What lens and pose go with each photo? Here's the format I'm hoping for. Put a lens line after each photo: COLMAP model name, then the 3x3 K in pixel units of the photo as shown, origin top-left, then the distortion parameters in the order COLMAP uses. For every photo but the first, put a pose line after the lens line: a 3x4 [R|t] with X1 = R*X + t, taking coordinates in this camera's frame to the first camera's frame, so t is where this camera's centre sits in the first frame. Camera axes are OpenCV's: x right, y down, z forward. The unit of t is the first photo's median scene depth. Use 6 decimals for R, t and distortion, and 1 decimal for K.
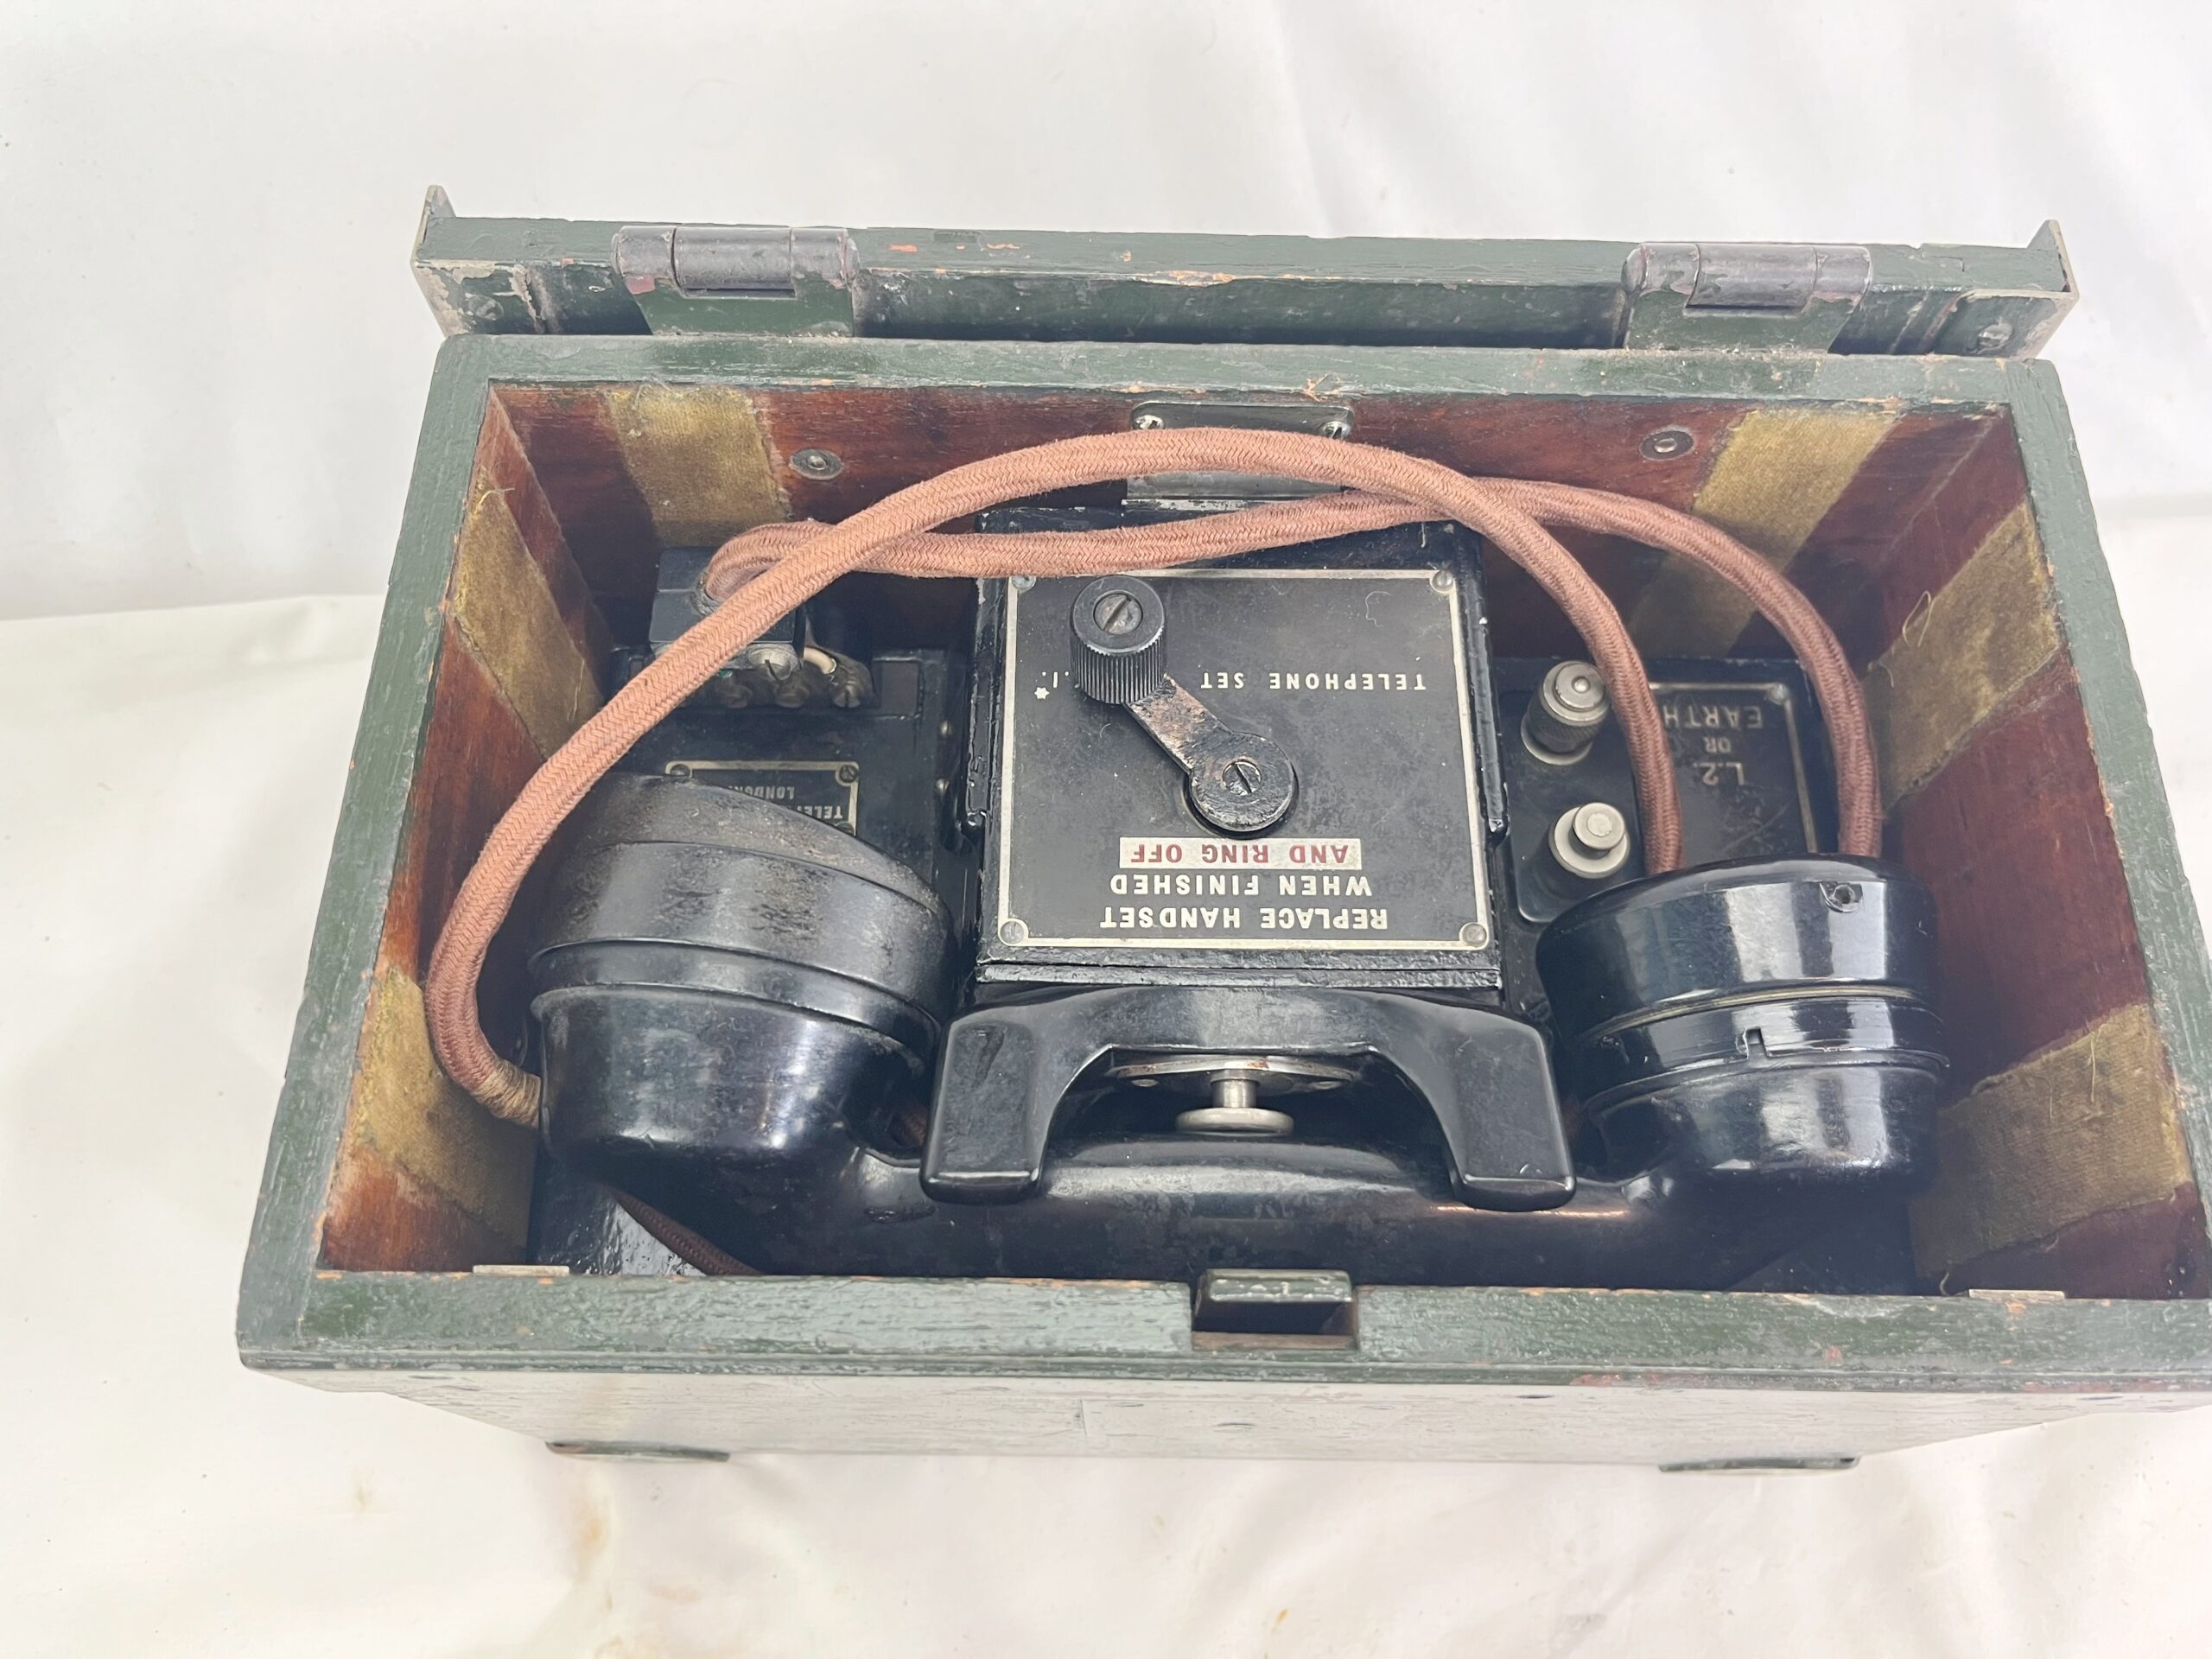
lens RADIAL K [[1663.0, 0, 1093.2], [0, 1663.0, 813.8], [0, 0, 1]] dist [0.022407, -0.061867]
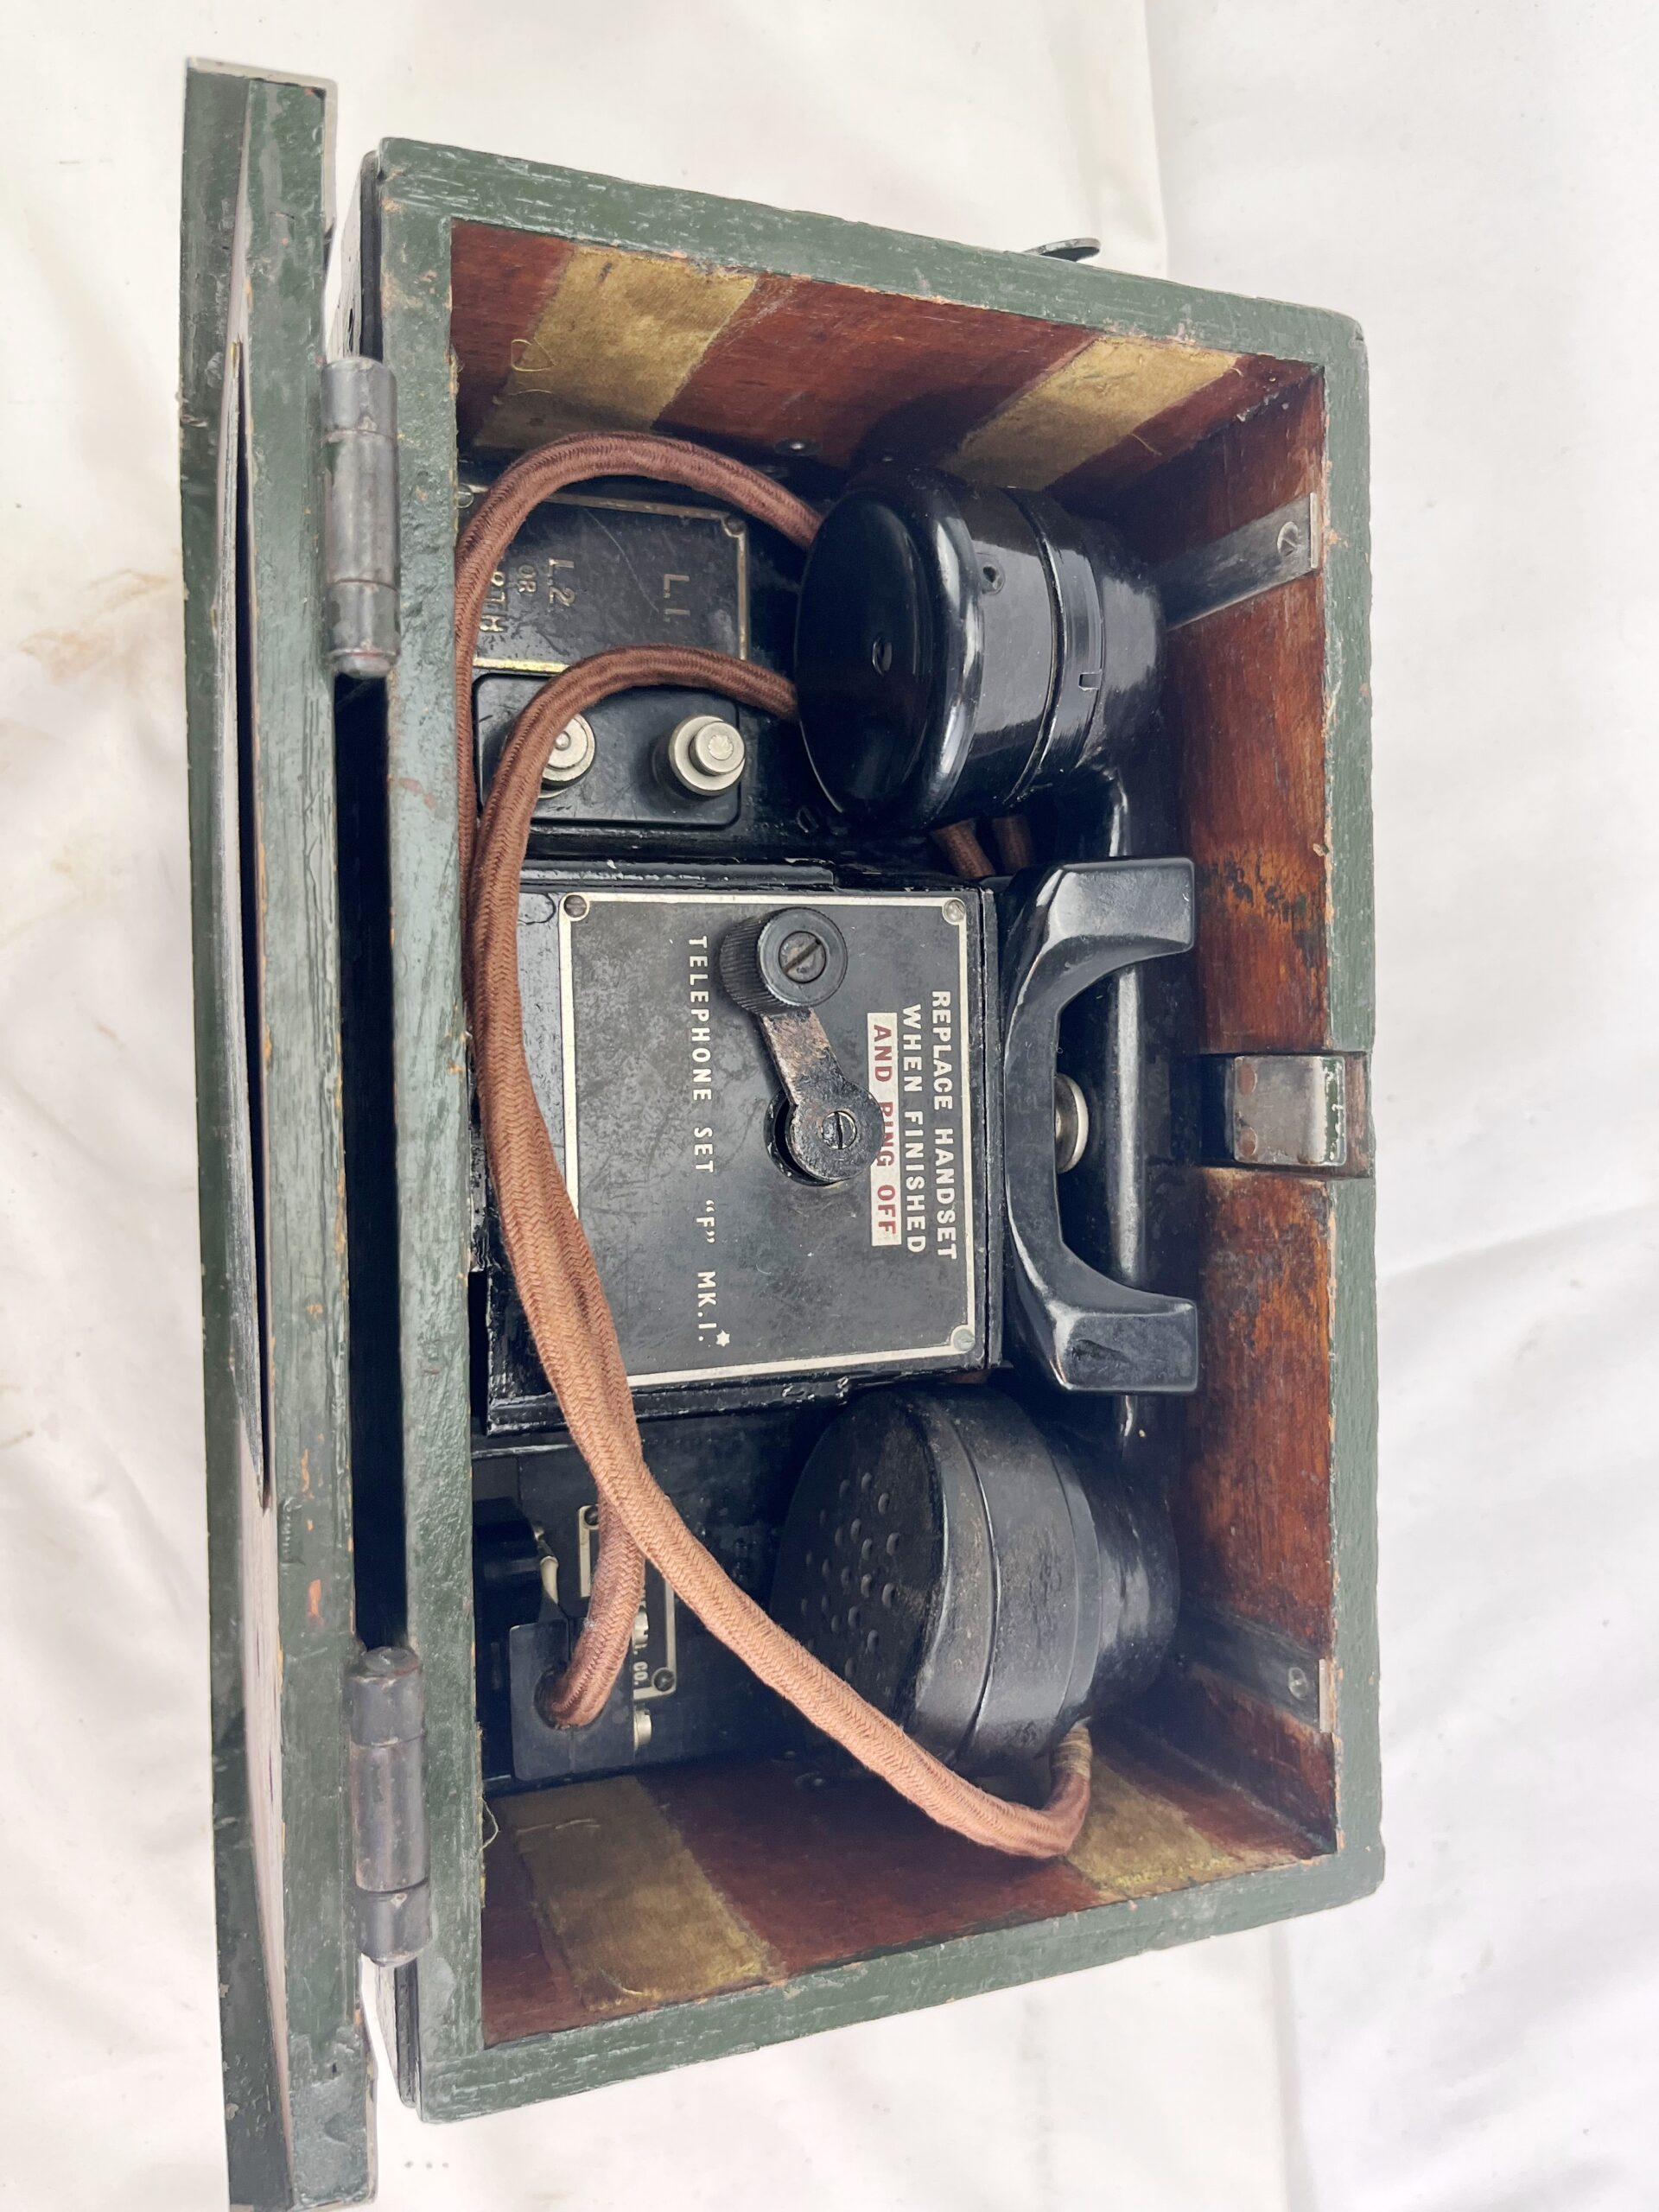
lens RADIAL K [[1663.0, 0, 815.9], [0, 1663.0, 1110.8], [0, 0, 1]] dist [0.022407, -0.061867]
pose [[-0.032369, -0.998944, -0.032594, 0.137041], [0.707942, -0.045935, 0.704776, -0.745746], [-0.705529, -0.000262, 0.708681, 0.302634]]
